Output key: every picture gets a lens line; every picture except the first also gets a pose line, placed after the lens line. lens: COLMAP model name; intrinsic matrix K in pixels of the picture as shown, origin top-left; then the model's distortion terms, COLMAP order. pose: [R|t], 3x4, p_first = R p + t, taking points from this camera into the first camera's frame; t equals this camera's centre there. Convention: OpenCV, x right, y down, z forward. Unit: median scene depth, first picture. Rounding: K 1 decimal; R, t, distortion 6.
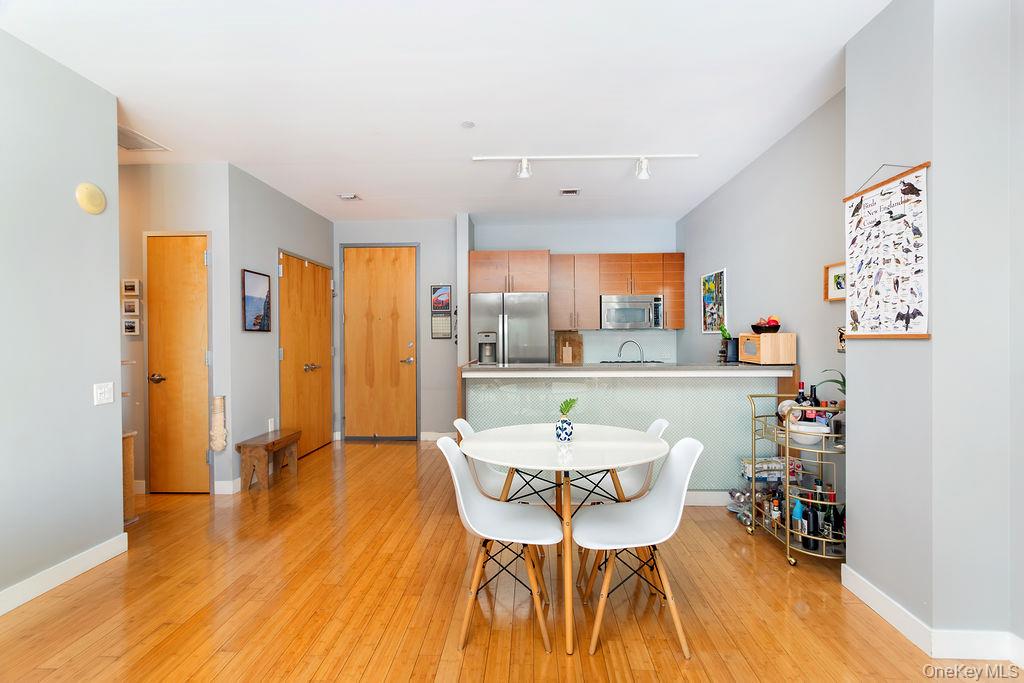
lens RADIAL K [[481.1, 0, 507.3], [0, 481.1, 341.2], [0, 0, 1]] dist [0.000356, 0.001296]
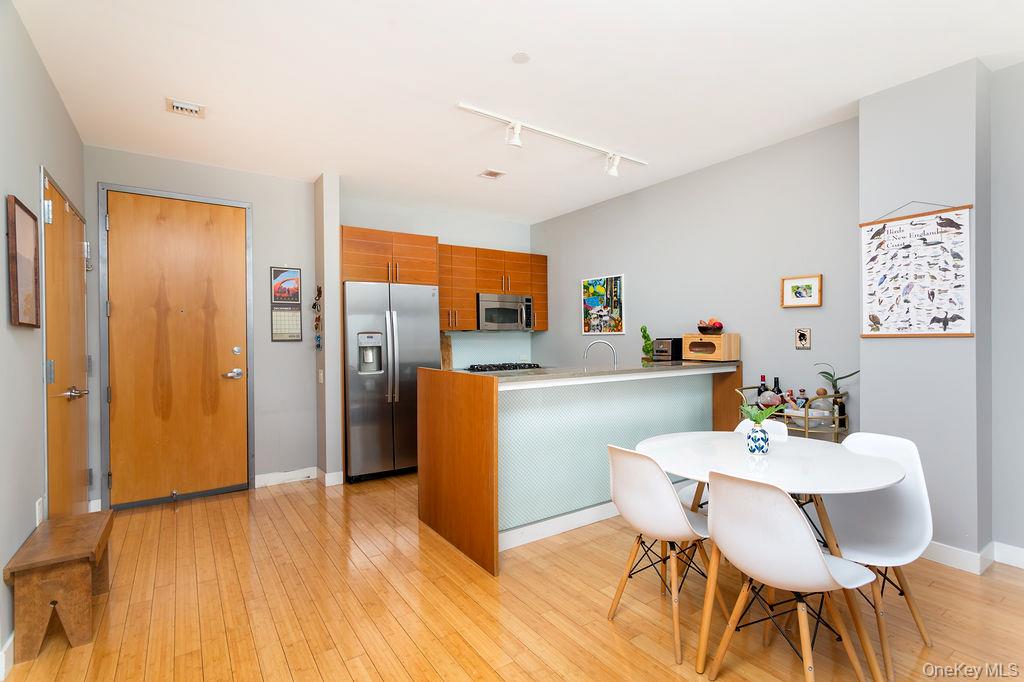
lens RADIAL K [[481.1, 0, 507.3], [0, 481.1, 340.7], [0, 0, 1]] dist [0.000356, 0.001296]
pose [[0.800619, -0.005456, 0.599149, -0.804524], [0.009308, 0.999951, -0.003331, -0.001554], [-0.599101, 0.008244, 0.800631, 0.588205]]
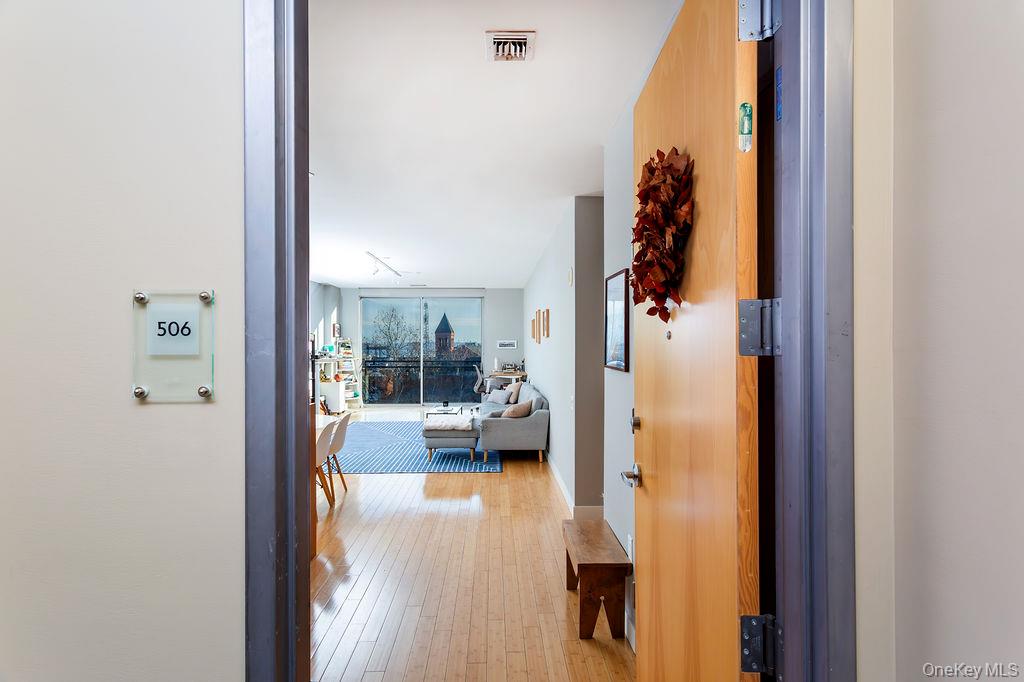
lens RADIAL K [[489.7, 0, 512.0], [0, 489.7, 341.0], [0, 0, 1]] dist [0.000147, 0.000248]
pose [[-0.996424, 0.003915, -0.084408, -0.638543], [0.003224, 0.999960, 0.008318, -0.127752], [0.084437, 0.008016, -0.996397, 3.042046]]
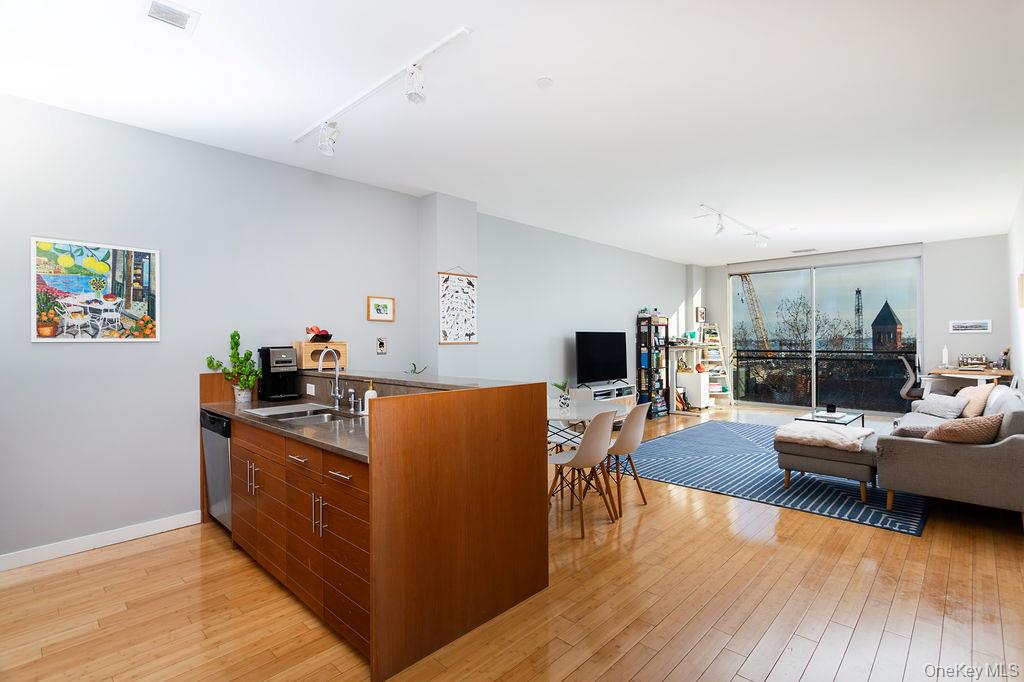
lens RADIAL K [[481.1, 0, 507.3], [0, 481.1, 340.7], [0, 0, 1]] dist [0.000356, 0.001296]
pose [[-0.748523, 0.009042, 0.663048, -0.821947], [0.016041, 0.999861, 0.004474, -0.026041], [-0.662915, 0.013984, -0.748564, 2.388105]]
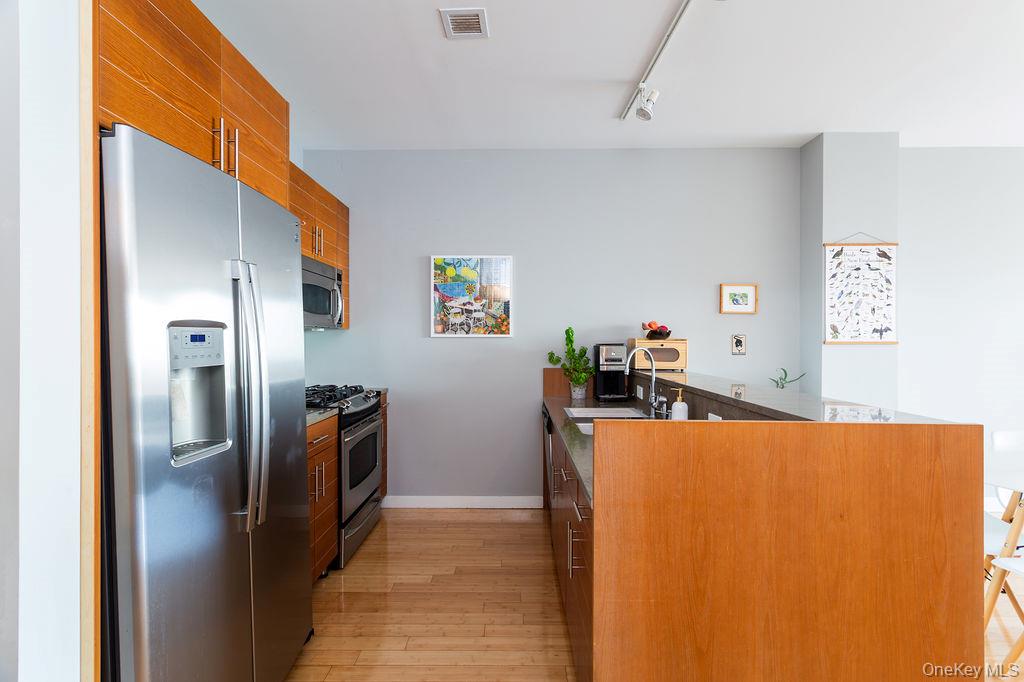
lens RADIAL K [[481.1, 0, 507.3], [0, 481.1, 340.7], [0, 0, 1]] dist [0.000356, 0.001296]
pose [[-0.033762, -0.001117, 0.999429, -0.691269], [0.006354, 0.999979, 0.001333, -0.024549], [-0.999410, 0.006395, -0.033754, 2.071306]]
